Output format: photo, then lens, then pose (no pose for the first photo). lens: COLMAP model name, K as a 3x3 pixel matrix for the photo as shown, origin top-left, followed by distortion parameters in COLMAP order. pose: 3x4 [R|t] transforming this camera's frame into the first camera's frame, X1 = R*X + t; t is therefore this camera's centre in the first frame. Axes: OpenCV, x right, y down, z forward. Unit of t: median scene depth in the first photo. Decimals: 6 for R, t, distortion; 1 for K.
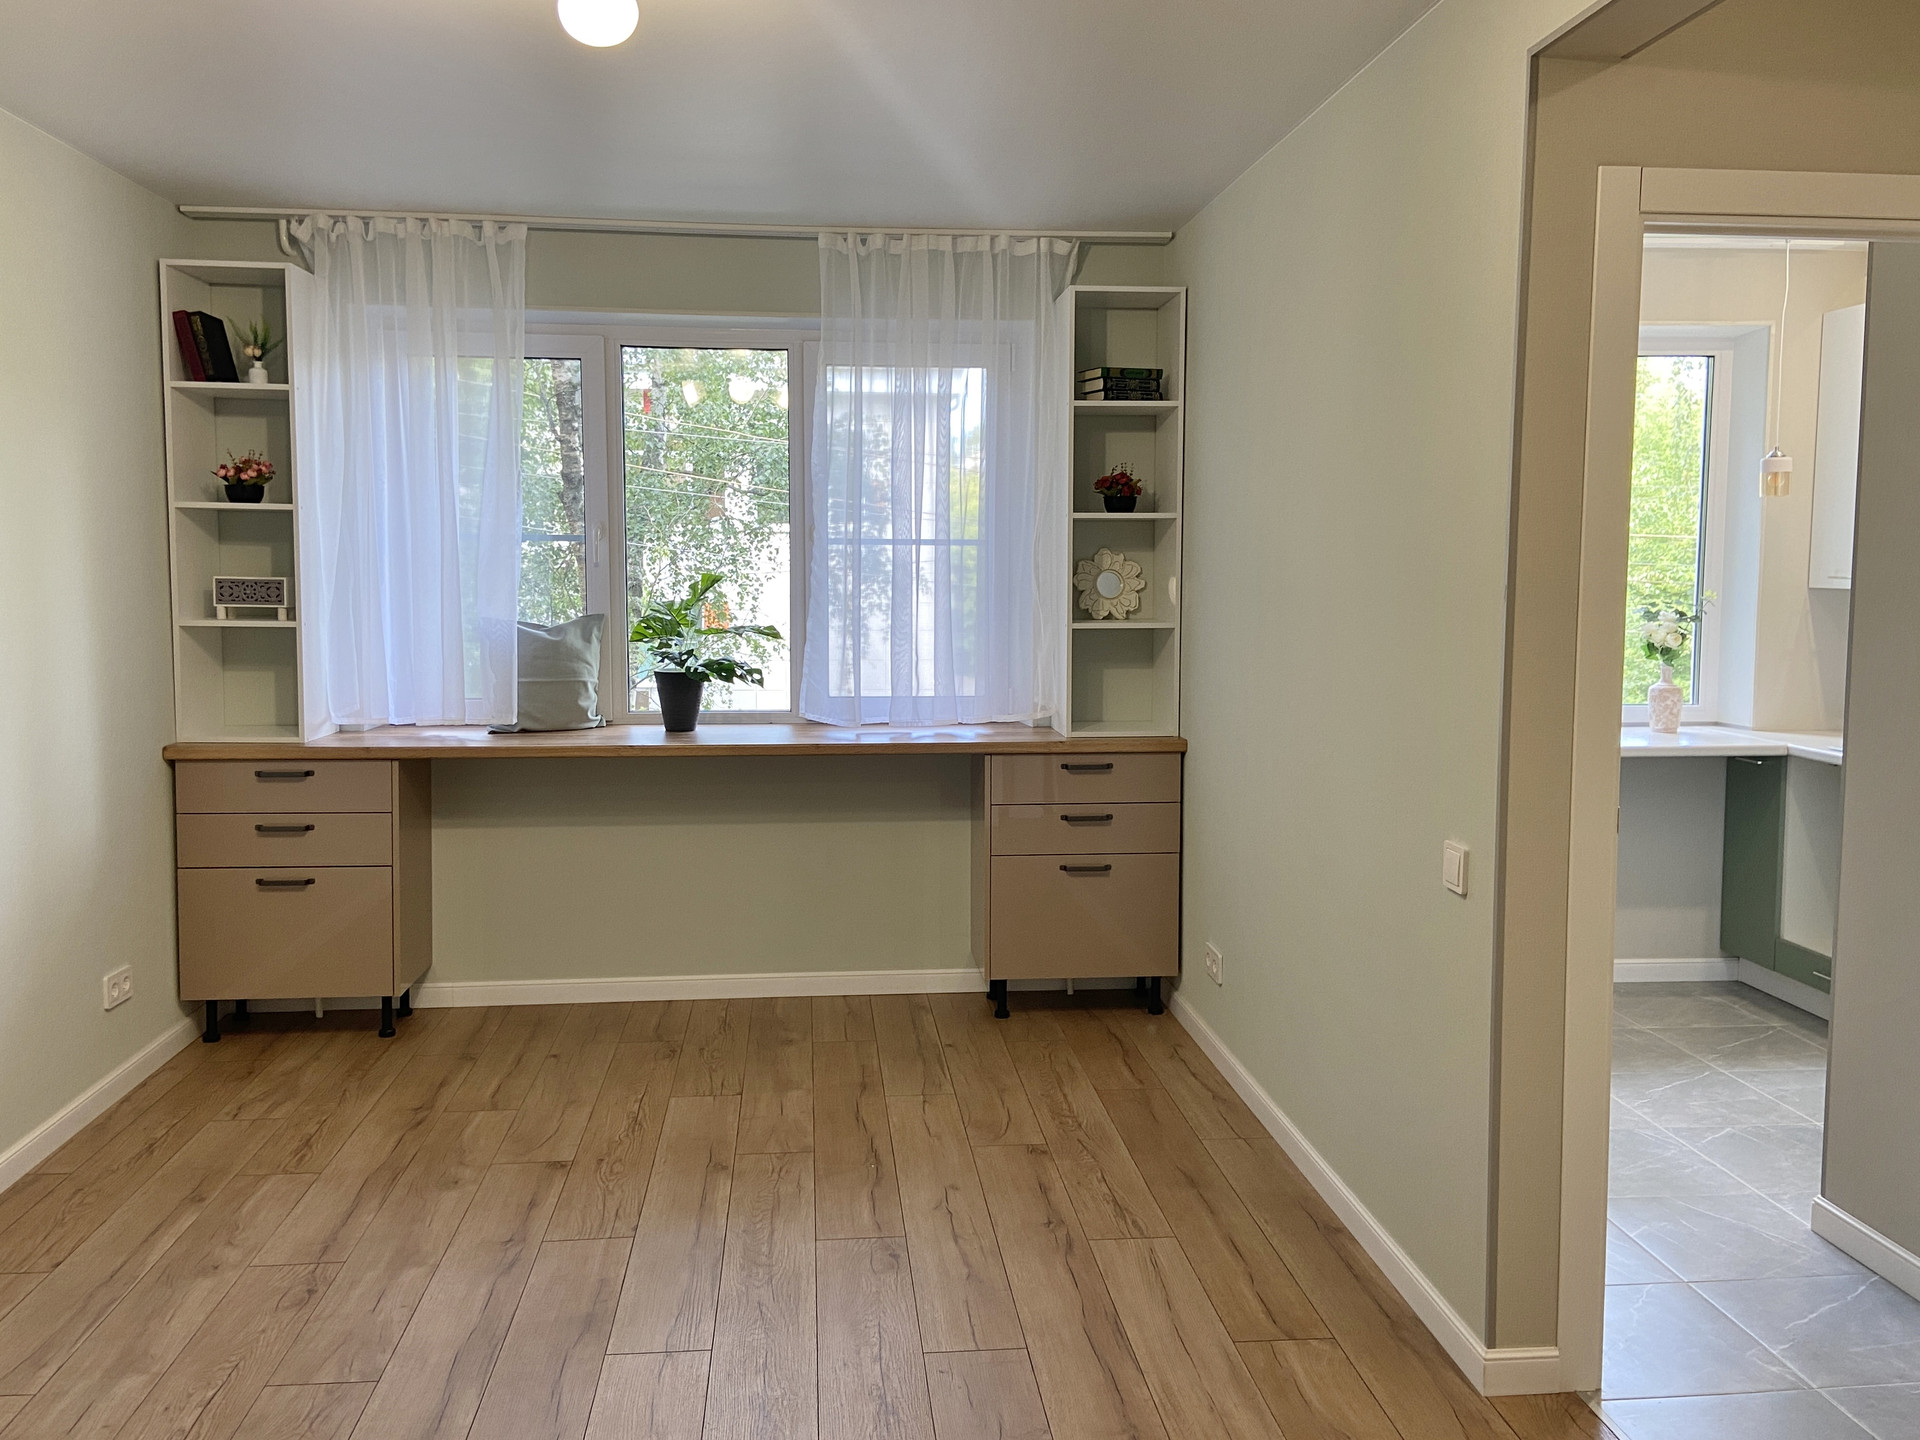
lens RADIAL K [[1571.0, 0, 960.7], [0, 1571.0, 679.2], [0, 0, 1]] dist [0.092291, -0.000715]
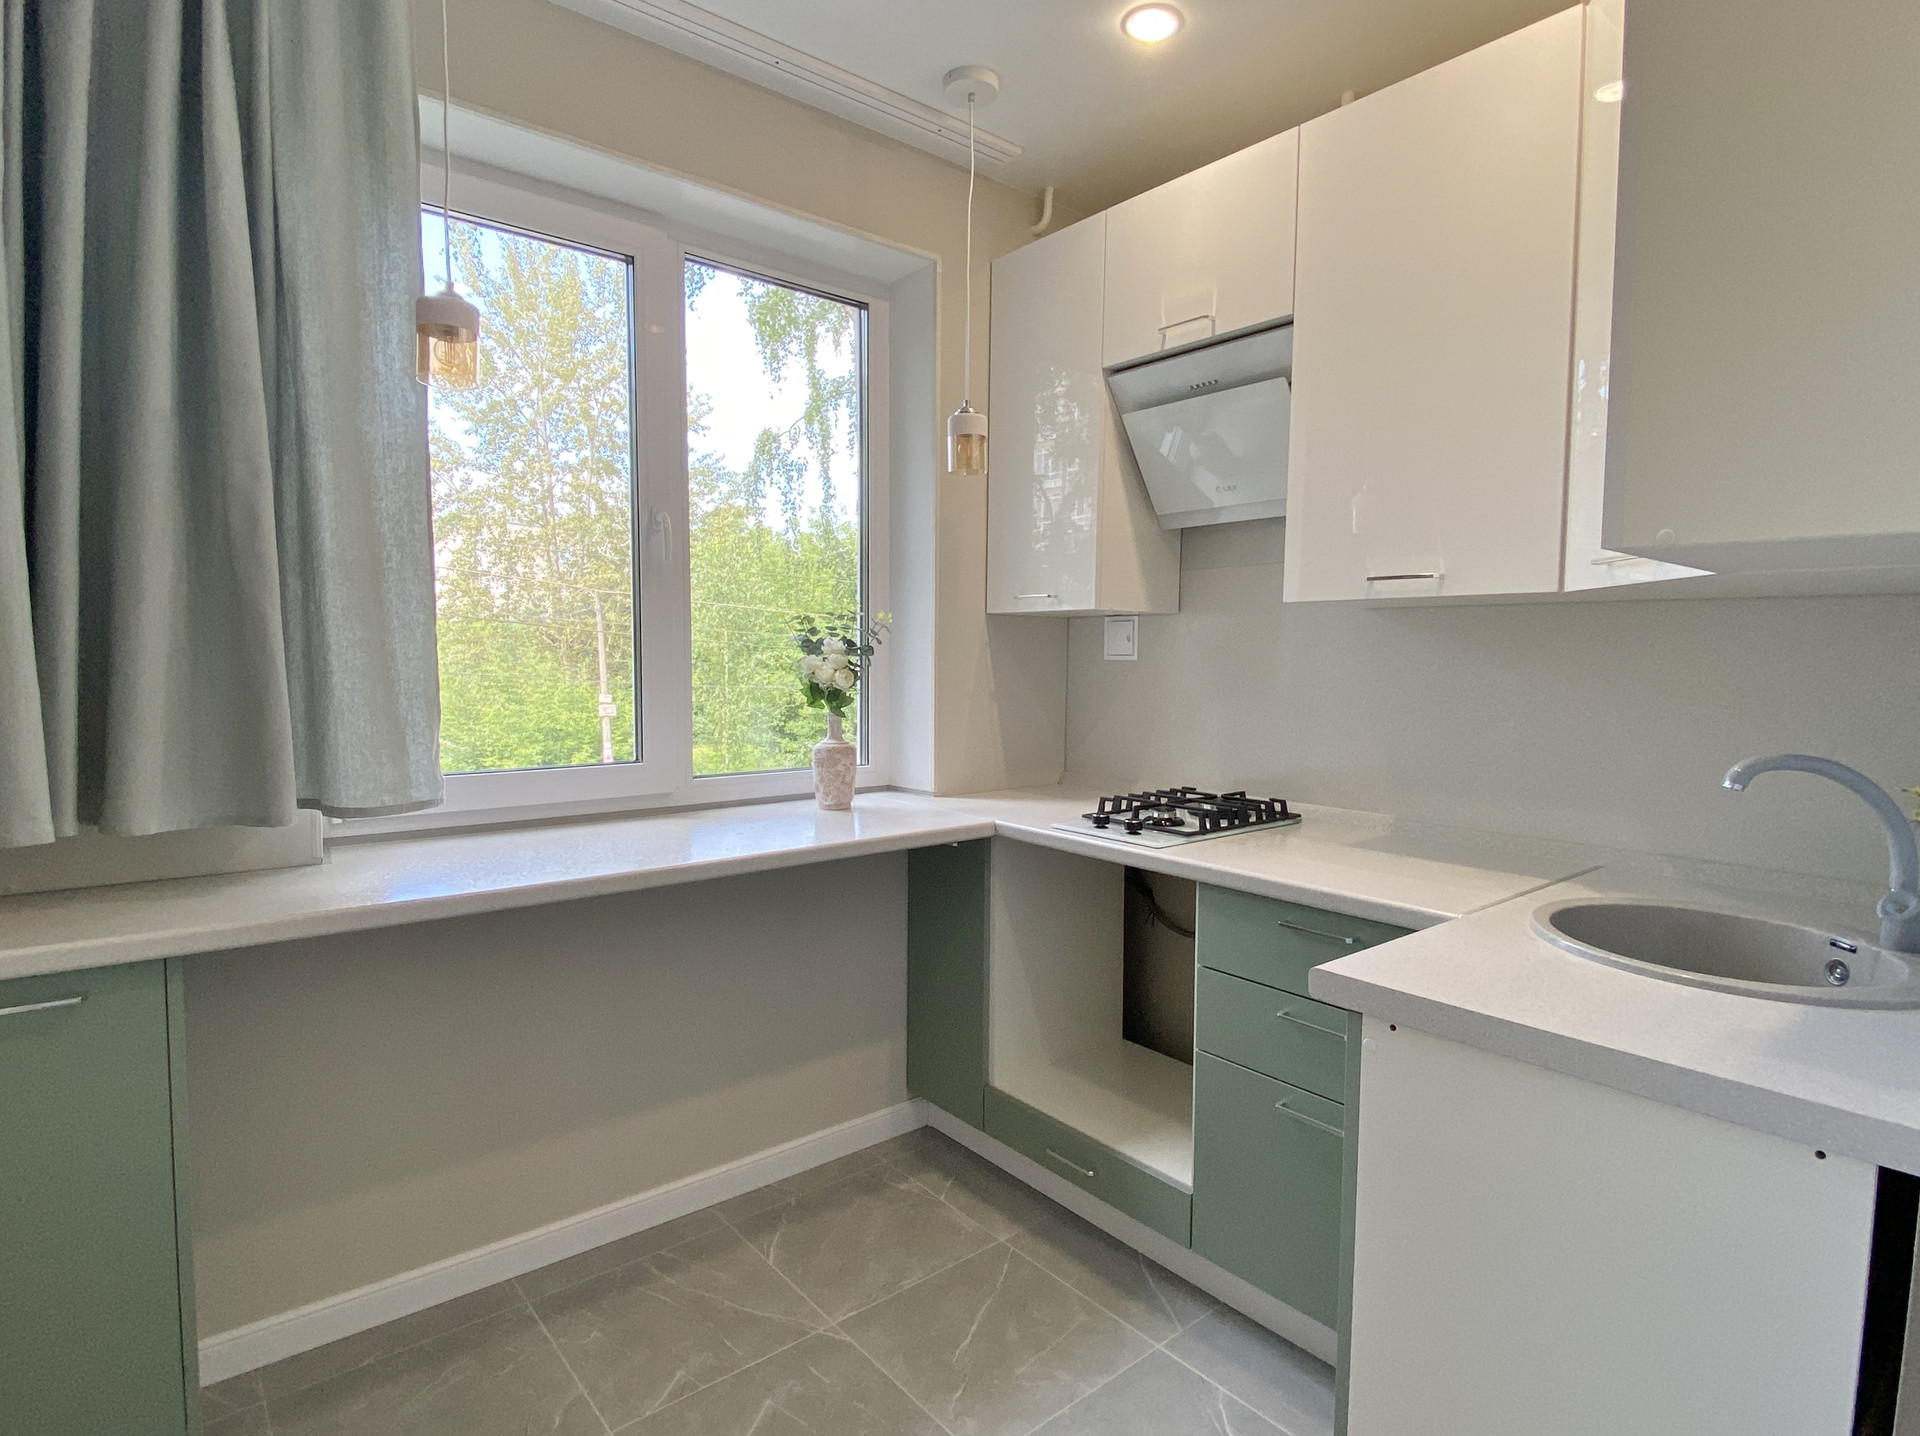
lens RADIAL K [[1007.2, 0, 960.0], [0, 1007.2, 718.0], [0, 0, 1]] dist [0.001967, -0.000031]
pose [[0.829247, -0.033096, 0.557901, 0.237036], [0.037607, 0.999287, 0.003383, -0.006830], [-0.557616, 0.018176, 0.829900, 0.595944]]
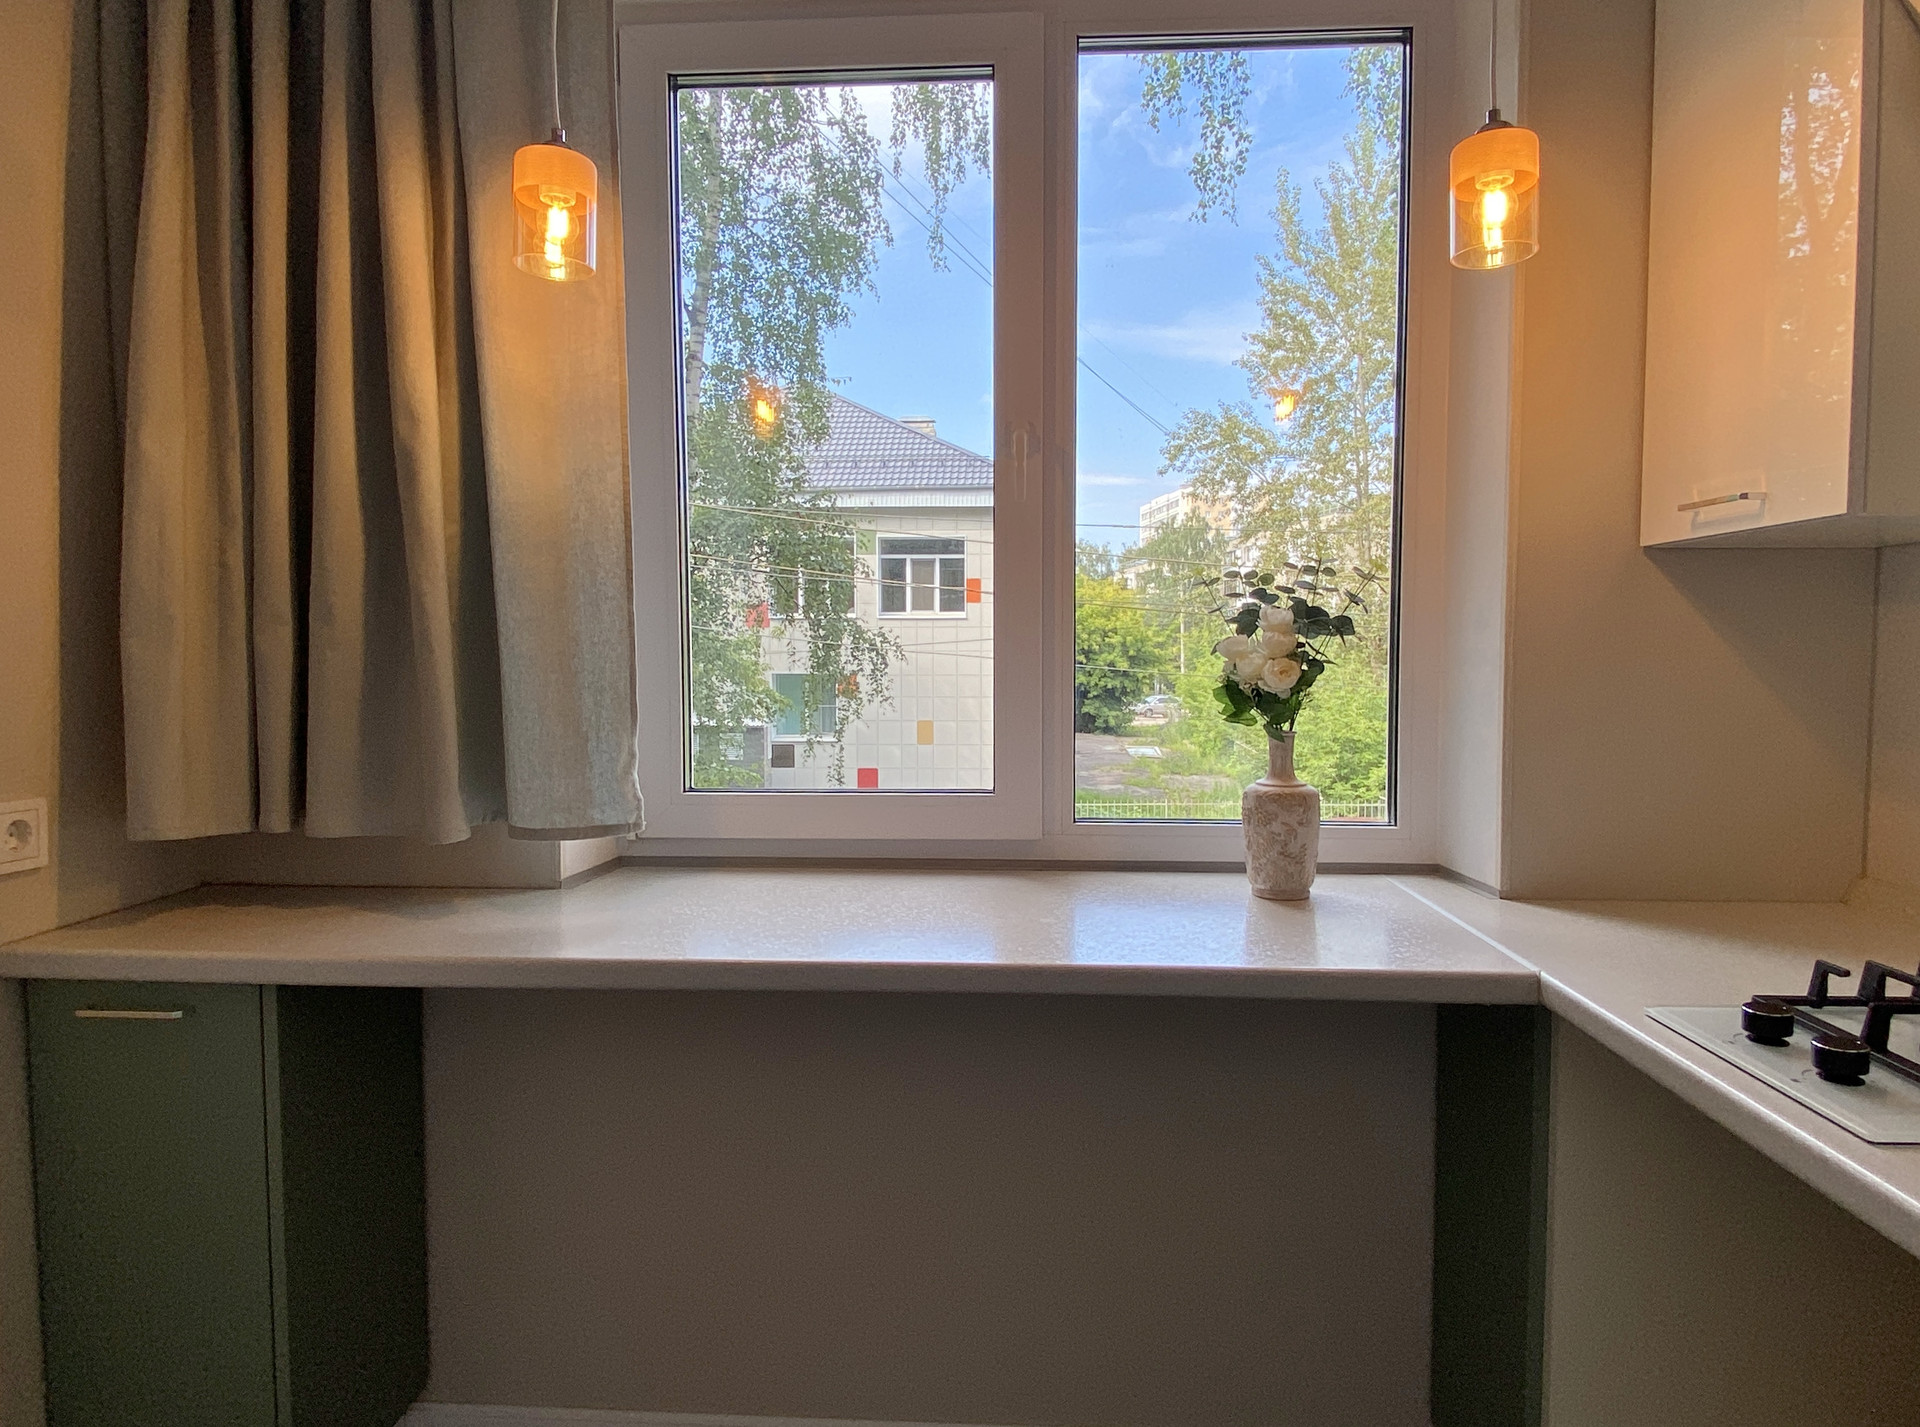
lens RADIAL K [[1120.8, 0, 960.0], [0, 1120.8, 713.5], [0, 0, 1]] dist [0.091427, -0.113886]
pose [[0.987763, 0.002240, -0.155945, 0.405370], [-0.005653, 0.999754, -0.021446, -0.008091], [0.155858, 0.022065, 0.987533, 0.695247]]
